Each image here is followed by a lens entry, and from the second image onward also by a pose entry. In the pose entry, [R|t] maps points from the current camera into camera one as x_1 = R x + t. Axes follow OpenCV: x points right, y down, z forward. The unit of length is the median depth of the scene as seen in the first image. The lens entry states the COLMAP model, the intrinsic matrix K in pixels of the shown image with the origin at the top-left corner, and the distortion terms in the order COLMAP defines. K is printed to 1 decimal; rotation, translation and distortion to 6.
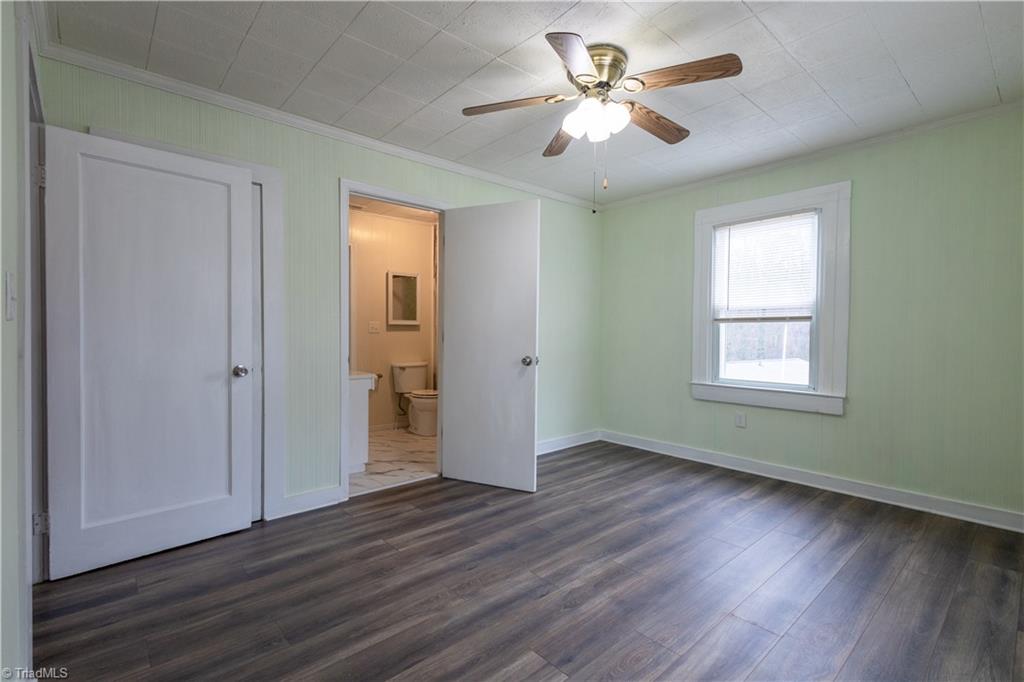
lens RADIAL K [[471.7, 0, 507.8], [0, 471.7, 343.6], [0, 0, 1]] dist [0.004801, 0.000077]
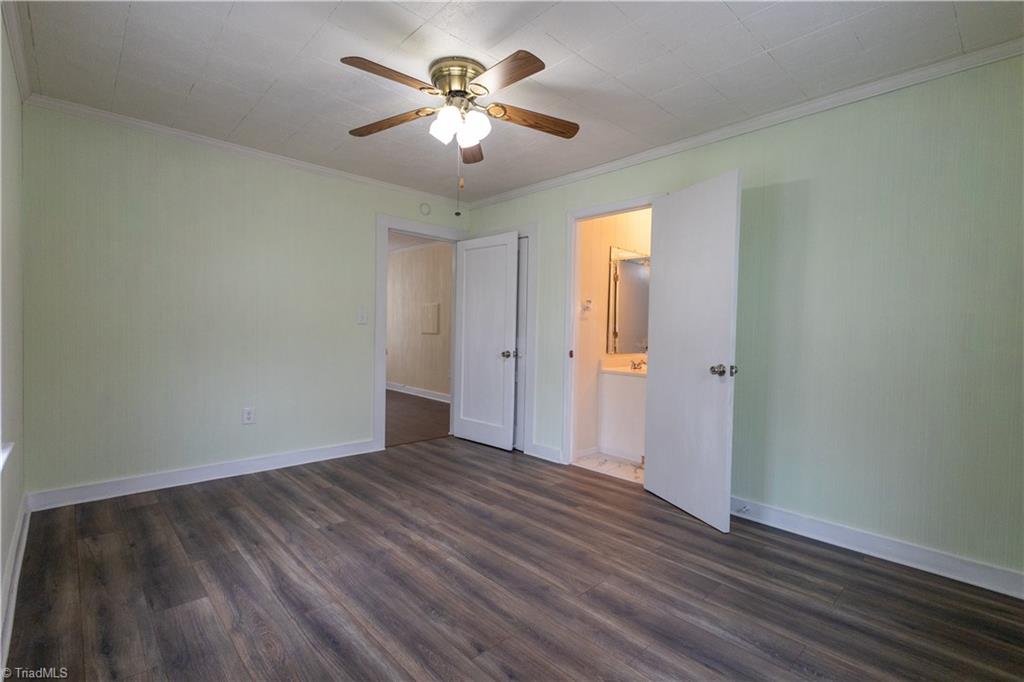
lens RADIAL K [[471.7, 0, 510.0], [0, 471.7, 340.8], [0, 0, 1]] dist [0.004801, 0.000077]
pose [[0.028630, 0.022870, -0.999328, 1.075289], [-0.045726, 0.998722, 0.021546, -0.021447], [0.998544, 0.045079, 0.029640, 0.950053]]
